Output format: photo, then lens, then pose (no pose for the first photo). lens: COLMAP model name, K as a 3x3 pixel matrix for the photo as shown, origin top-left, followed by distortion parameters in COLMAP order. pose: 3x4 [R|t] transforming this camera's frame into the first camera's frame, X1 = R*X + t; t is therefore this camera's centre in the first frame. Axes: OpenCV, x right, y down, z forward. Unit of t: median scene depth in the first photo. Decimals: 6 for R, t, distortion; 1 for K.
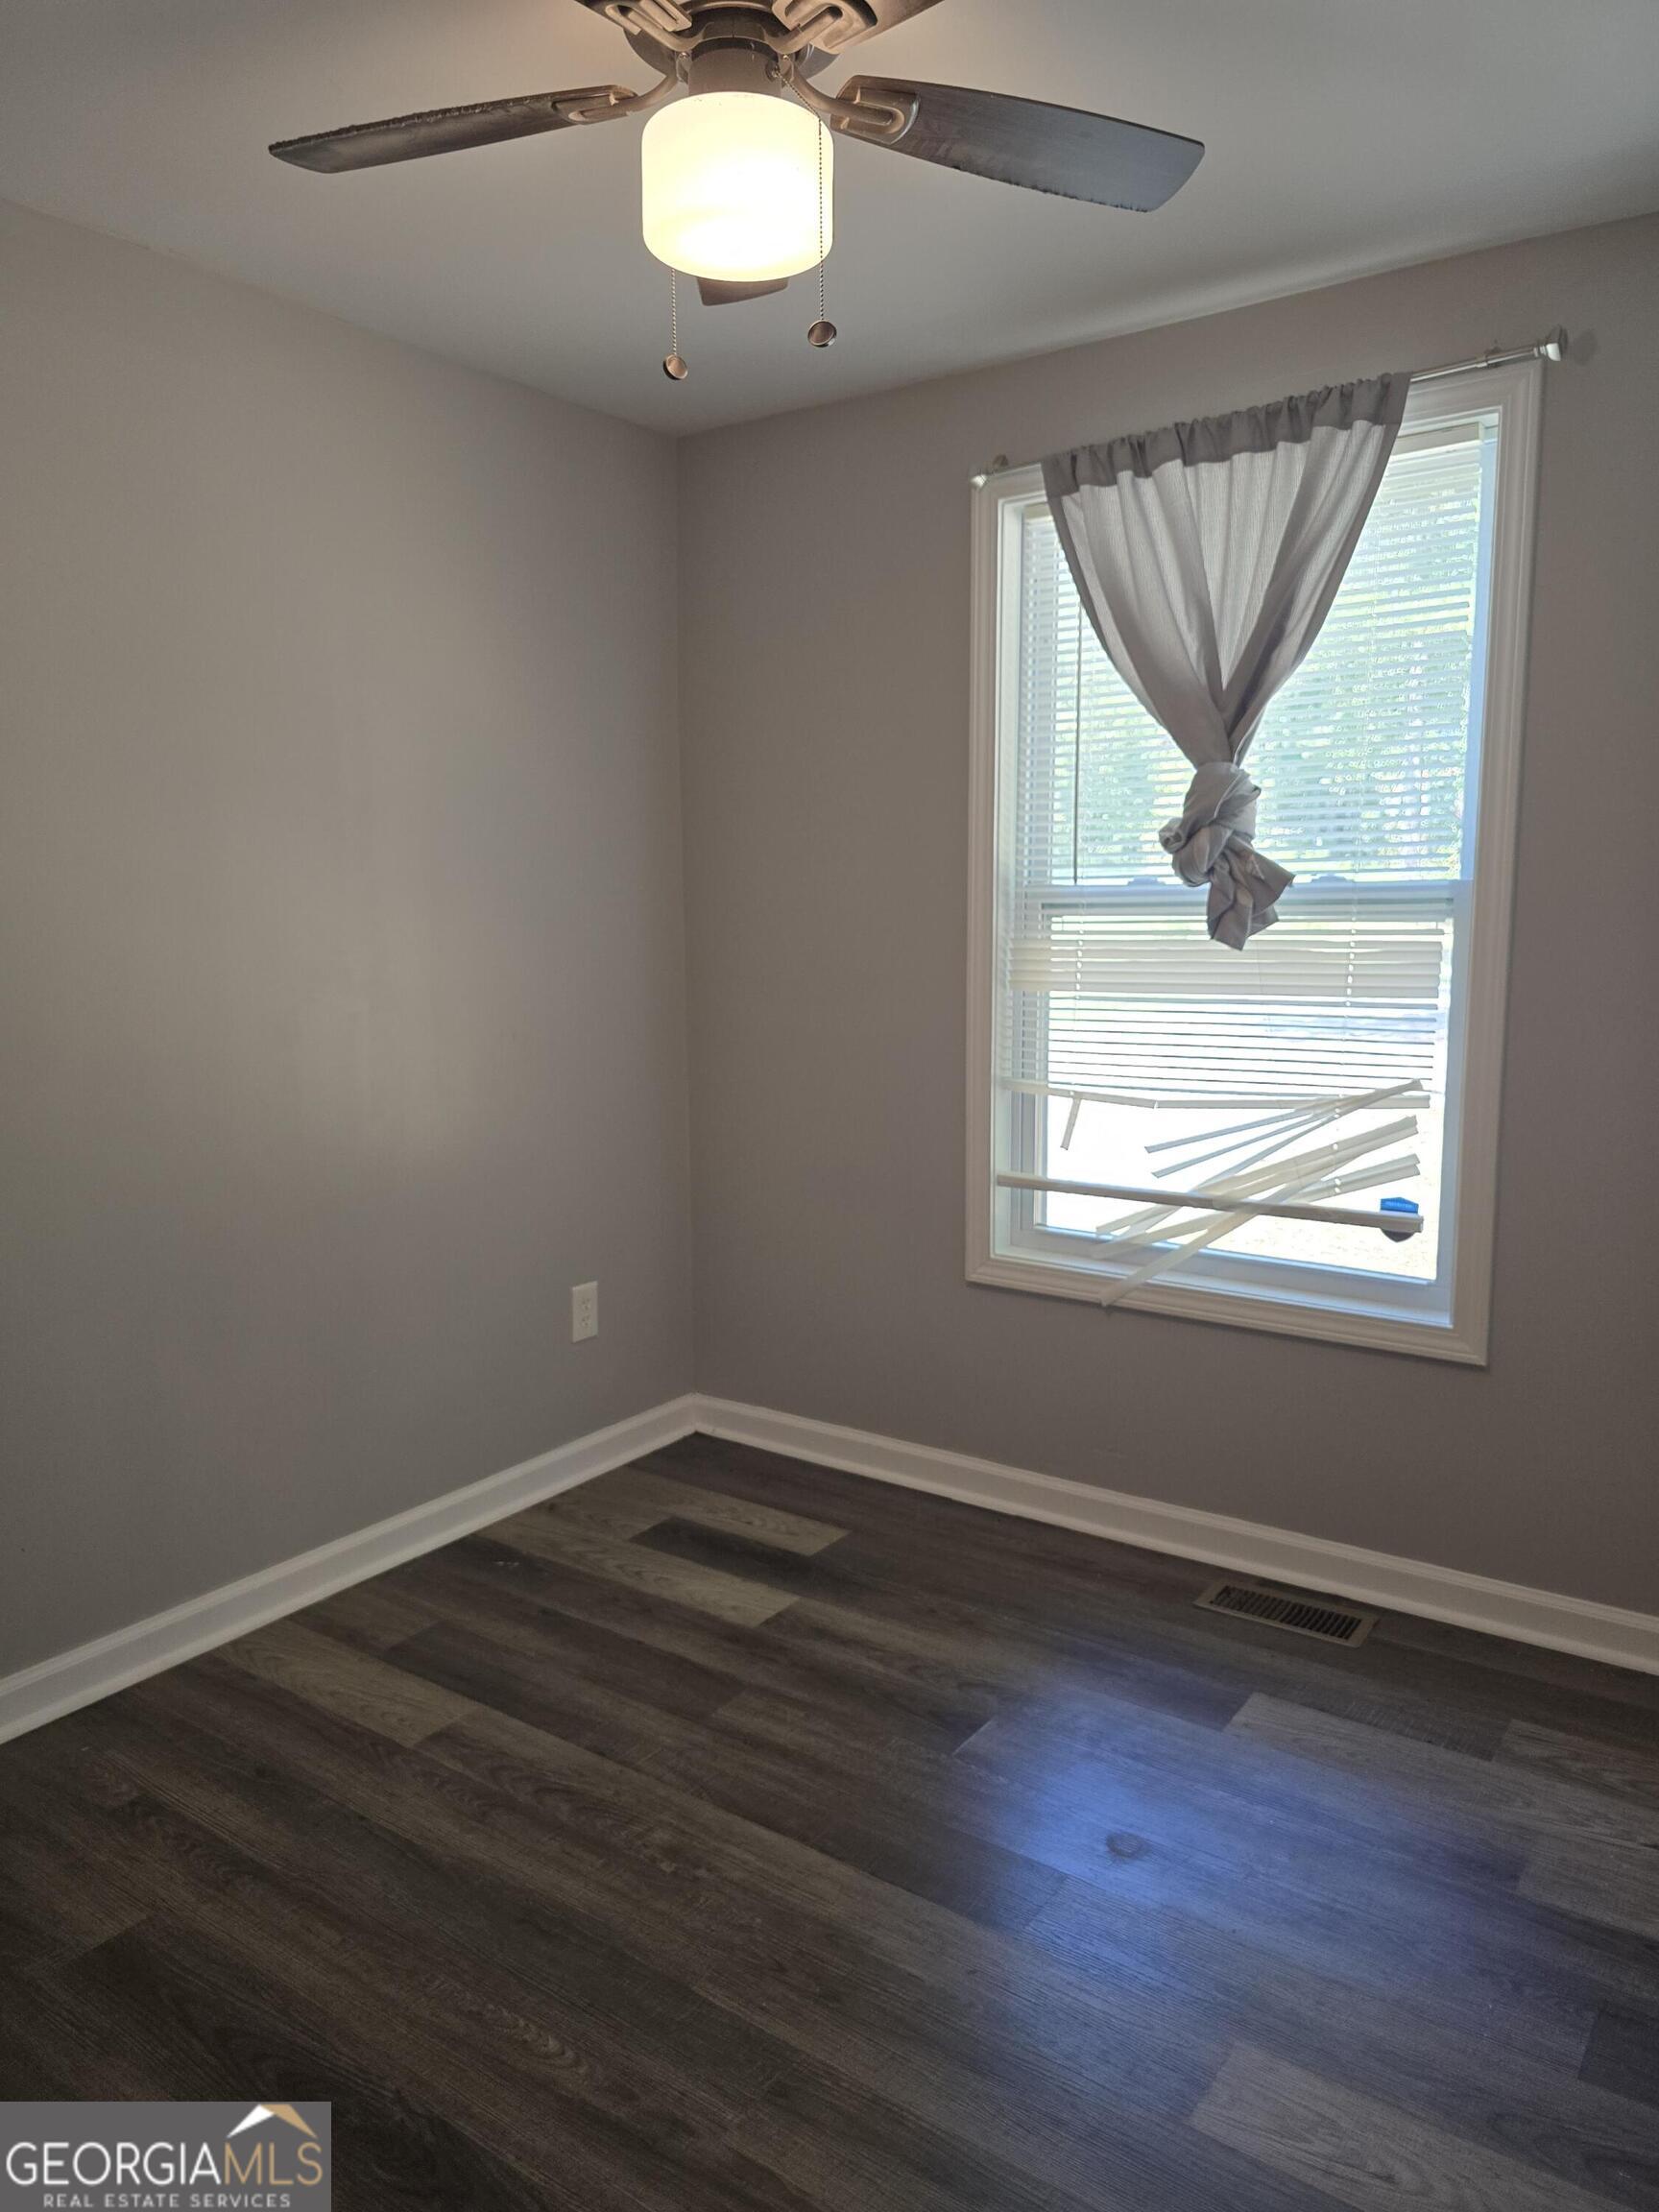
lens RADIAL K [[1496.3, 0, 828.7], [0, 1496.3, 1106.6], [0, 0, 1]] dist [0.062150, -0.056755]
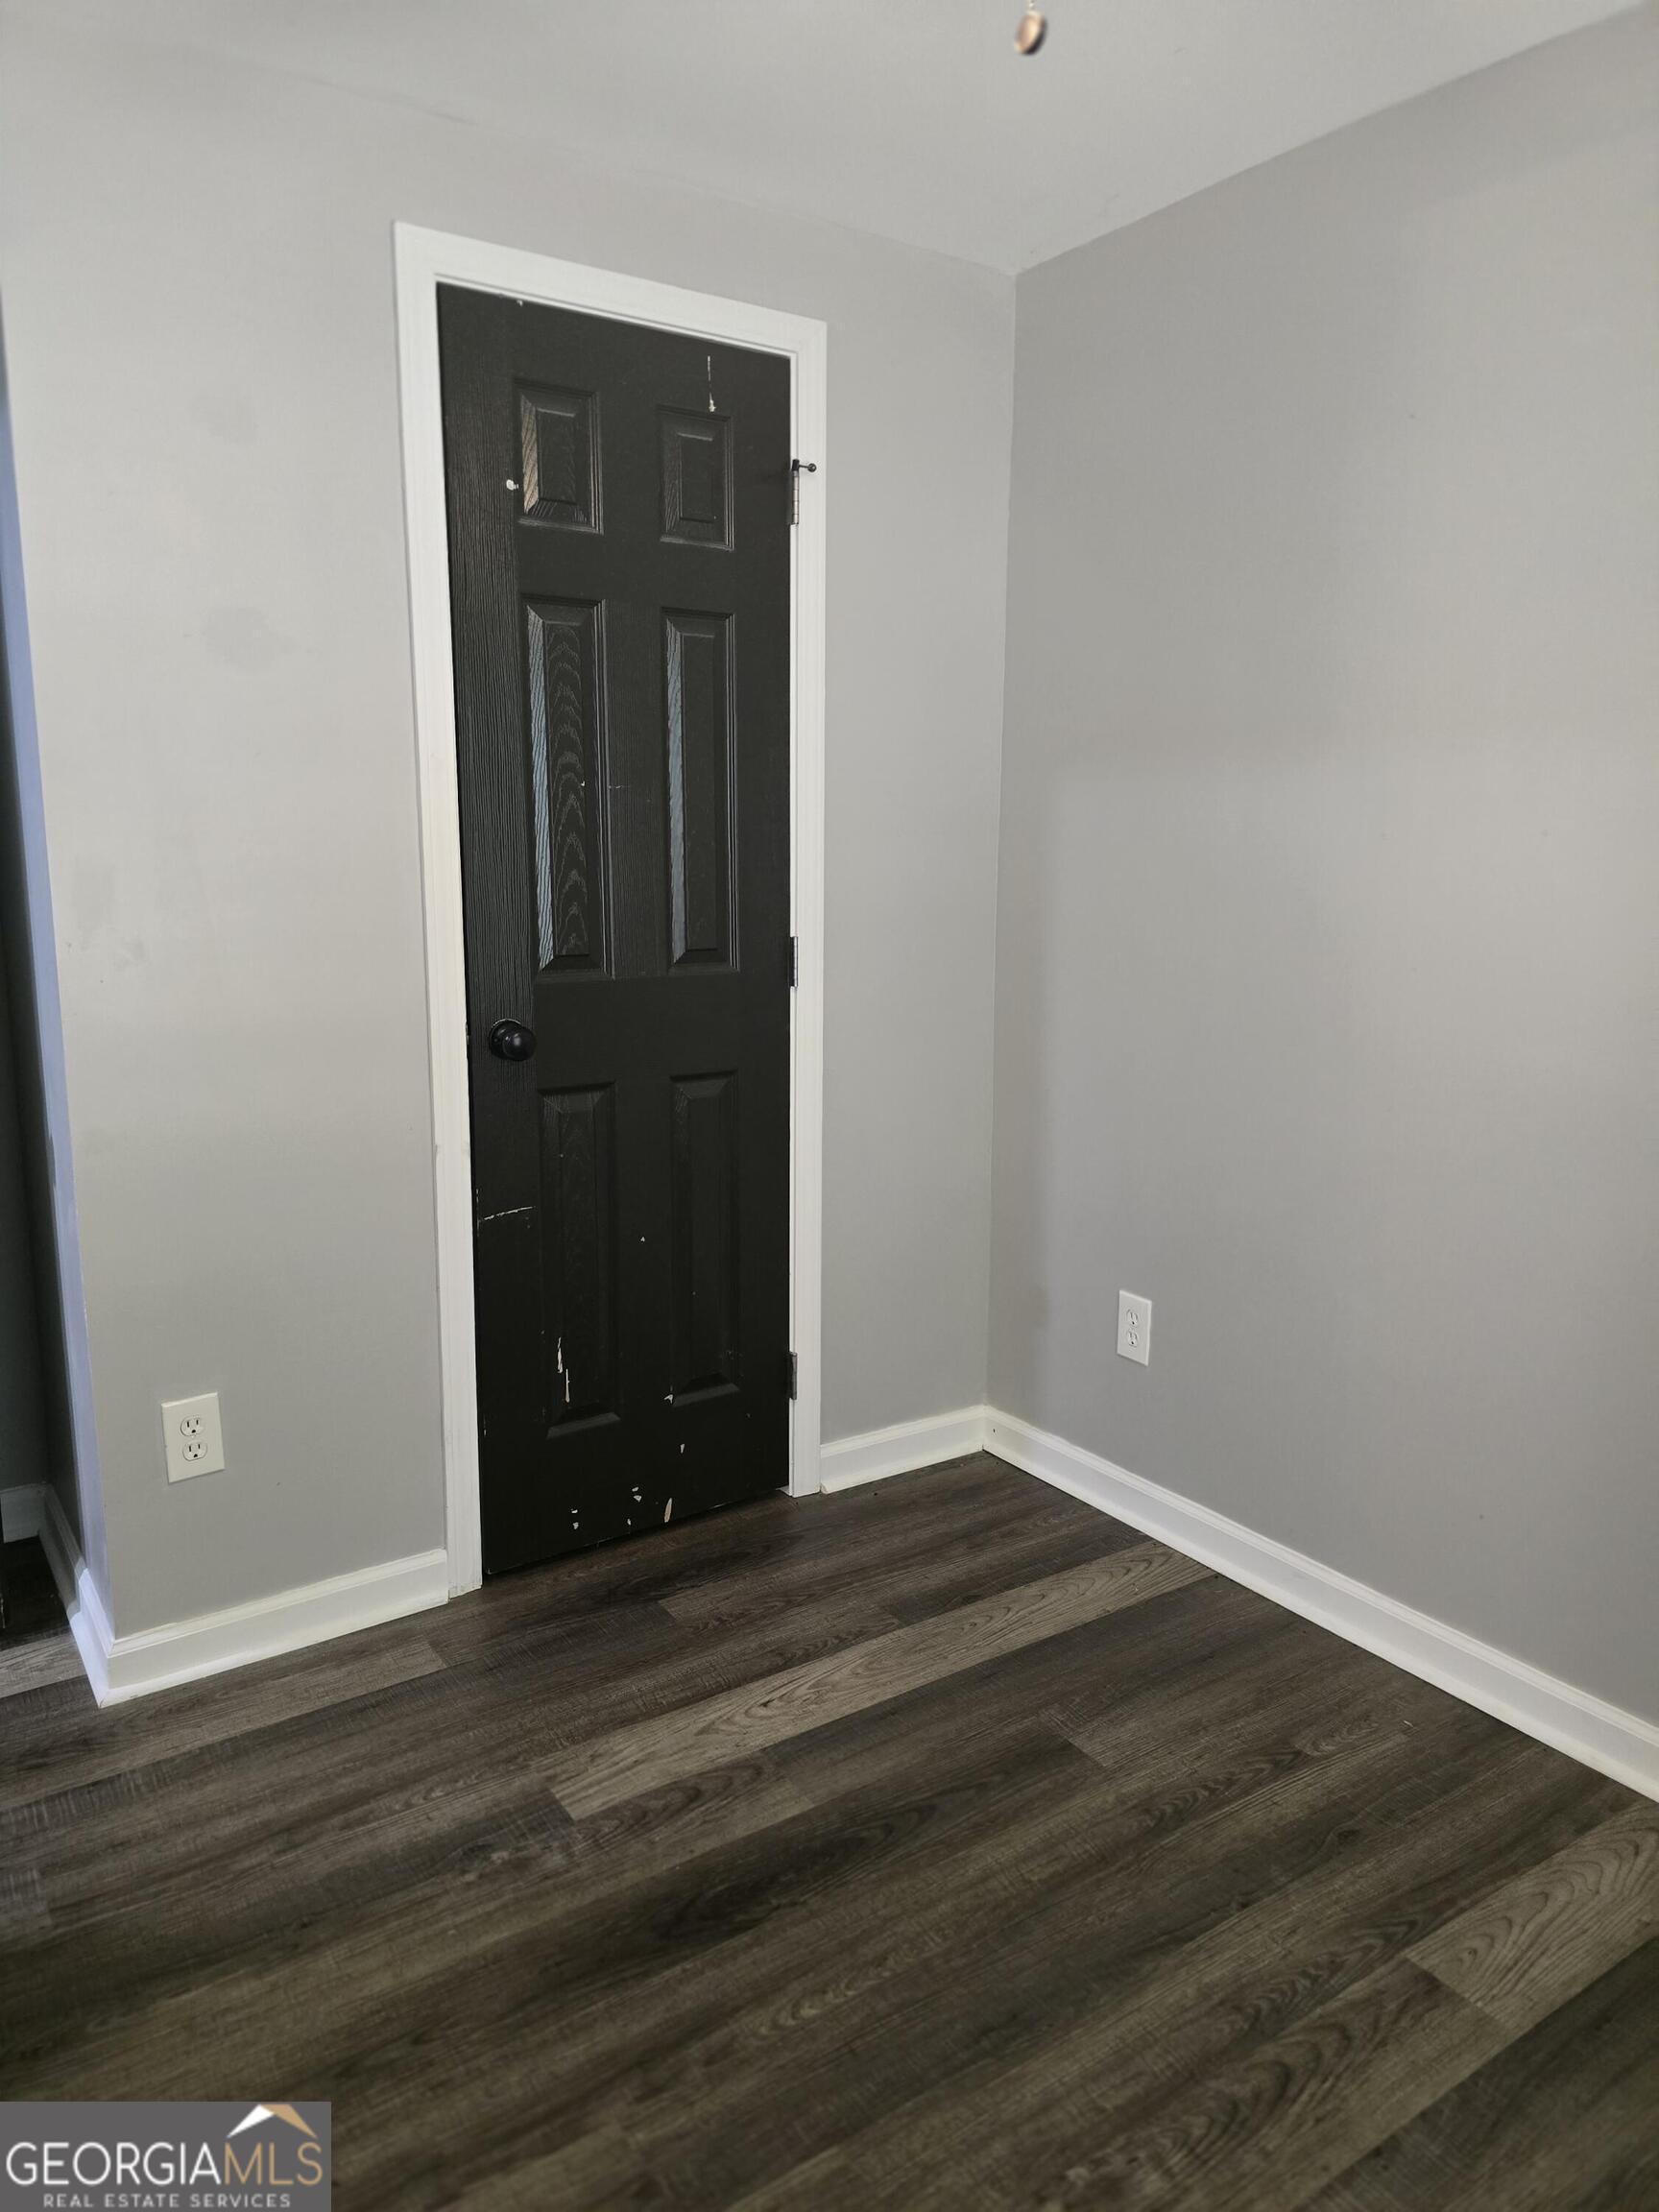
lens RADIAL K [[1496.3, 0, 828.0], [0, 1496.3, 1103.8], [0, 0, 1]] dist [0.062150, -0.056755]
pose [[-0.346563, 0.169803, -0.922530, 0.506748], [-0.130569, 0.965172, 0.226702, -0.136942], [0.928895, 0.199020, -0.312322, 0.993420]]
